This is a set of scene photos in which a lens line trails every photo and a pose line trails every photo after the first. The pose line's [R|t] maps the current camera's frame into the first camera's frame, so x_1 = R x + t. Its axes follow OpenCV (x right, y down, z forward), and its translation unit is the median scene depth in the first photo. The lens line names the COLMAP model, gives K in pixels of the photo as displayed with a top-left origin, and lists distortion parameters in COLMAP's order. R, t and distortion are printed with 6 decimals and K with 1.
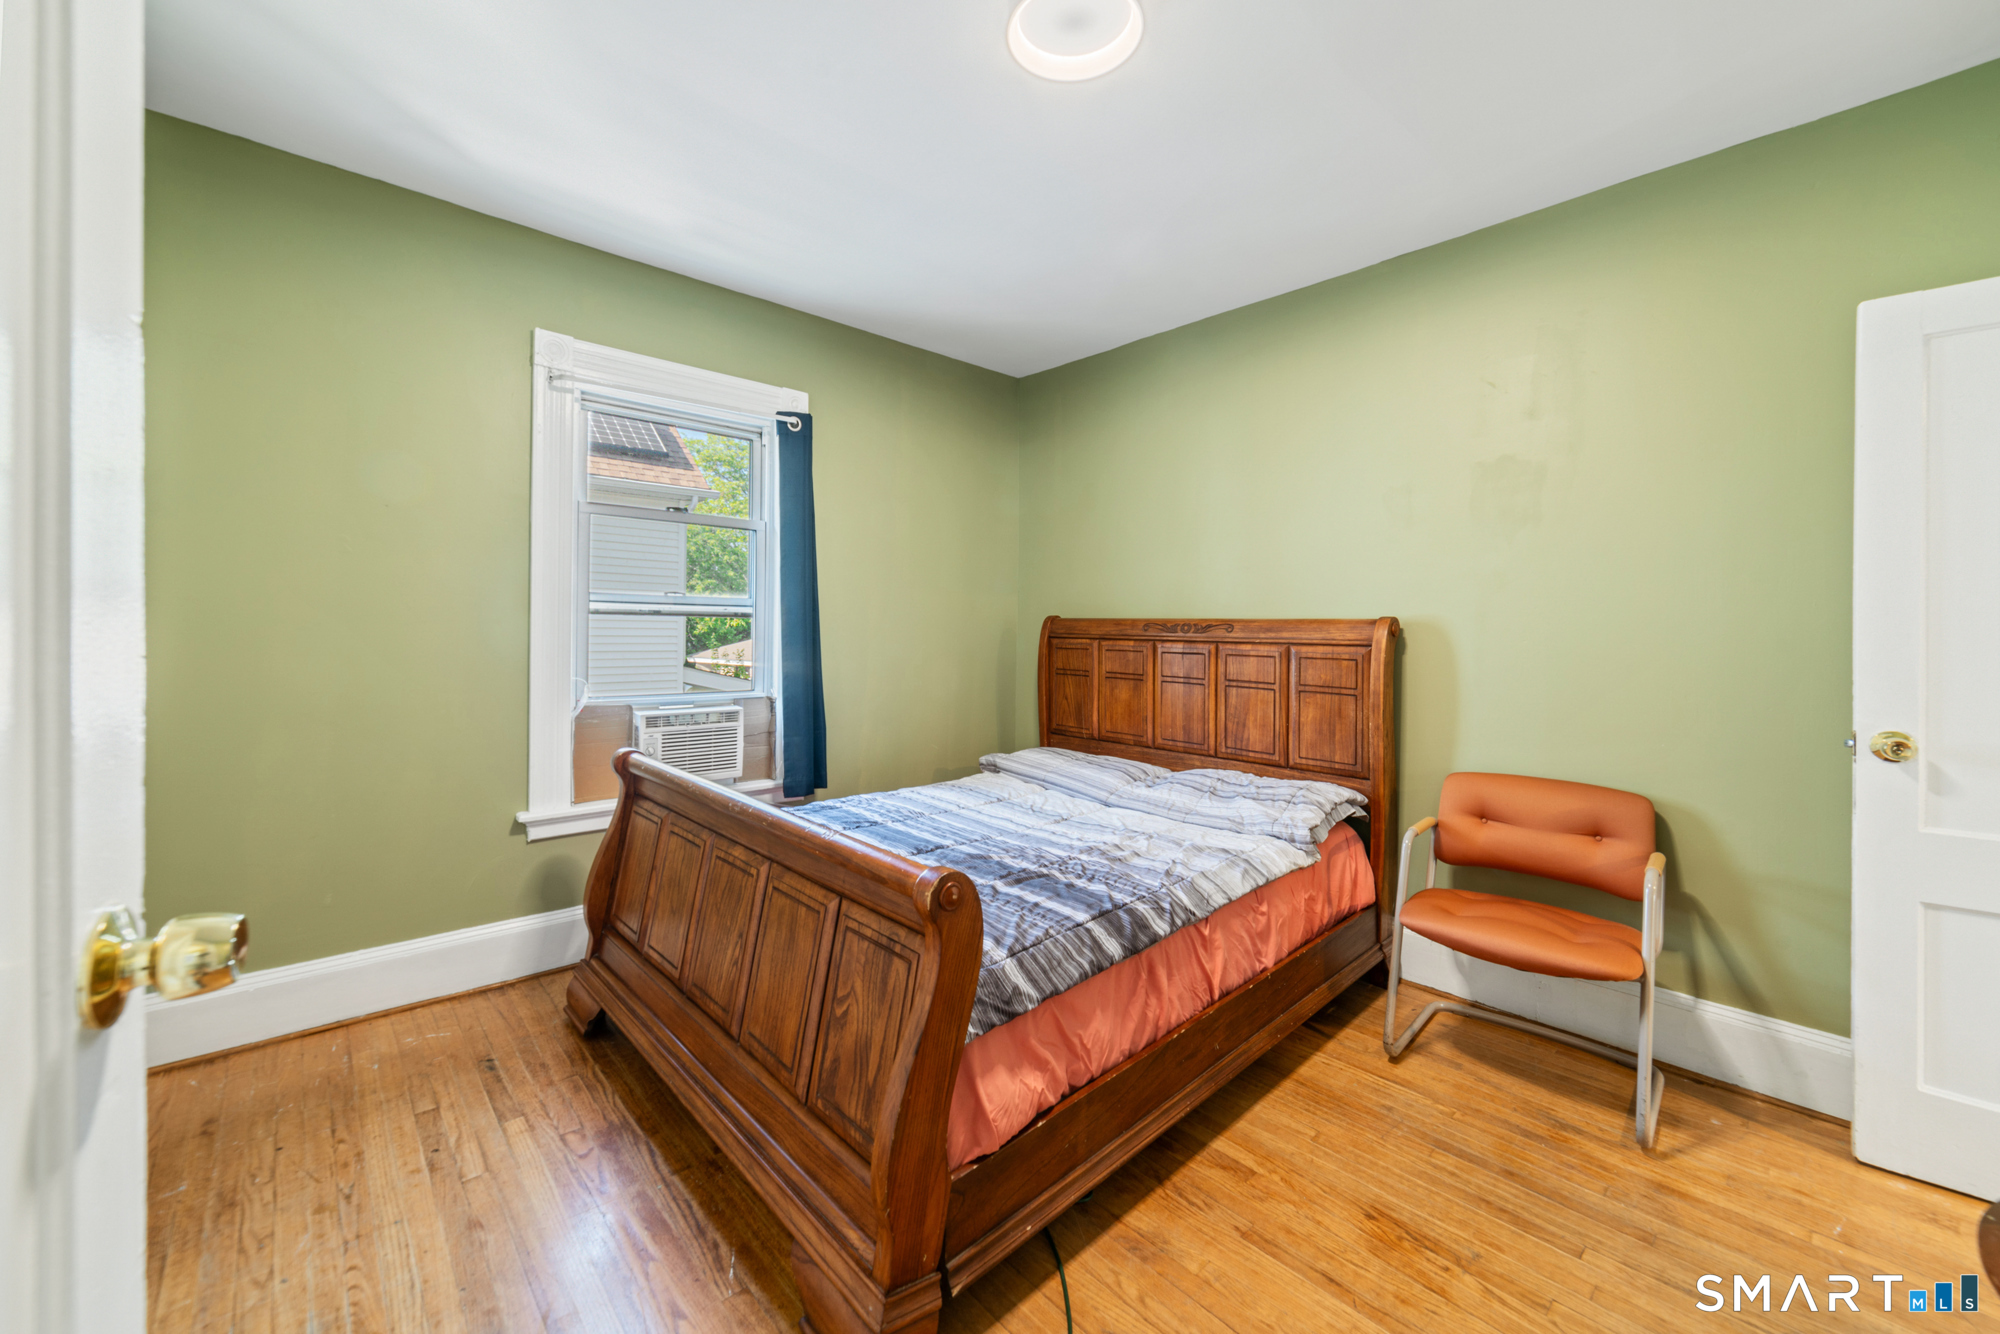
lens RADIAL K [[788.4, 0, 1005.8], [0, 788.4, 625.1], [0, 0, 1]] dist [-0.001911, 0.000028]
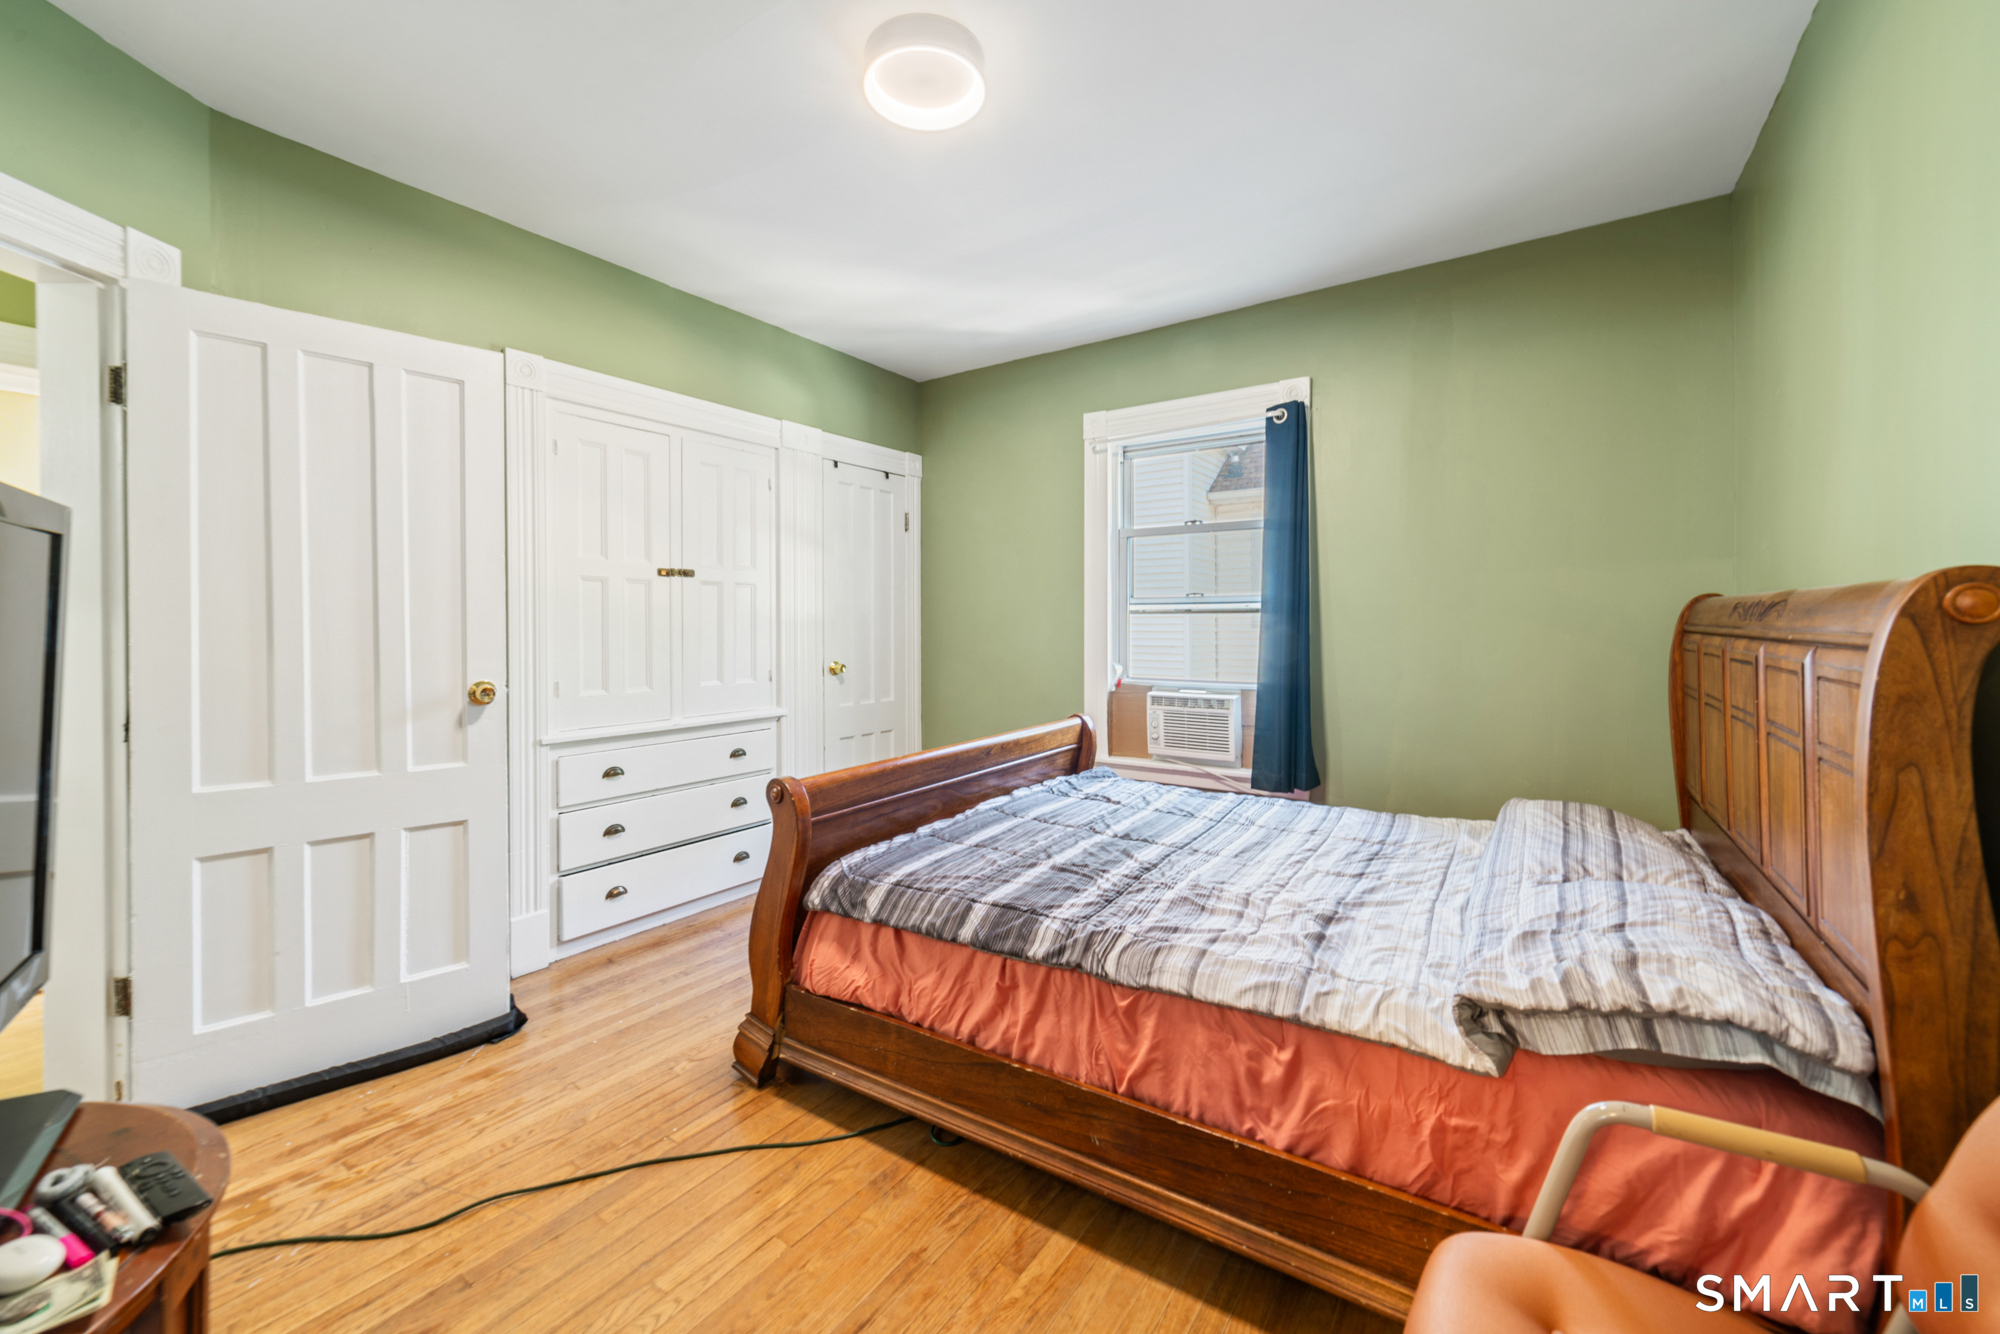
lens RADIAL K [[788.4, 0, 1002.6], [0, 788.4, 627.2], [0, 0, 1]] dist [-0.001911, 0.000028]
pose [[0.212105, -0.008137, -0.977213, 1.017506], [0.011523, 0.999917, -0.005825, 0.018642], [0.977179, -0.010025, 0.212181, 0.734705]]
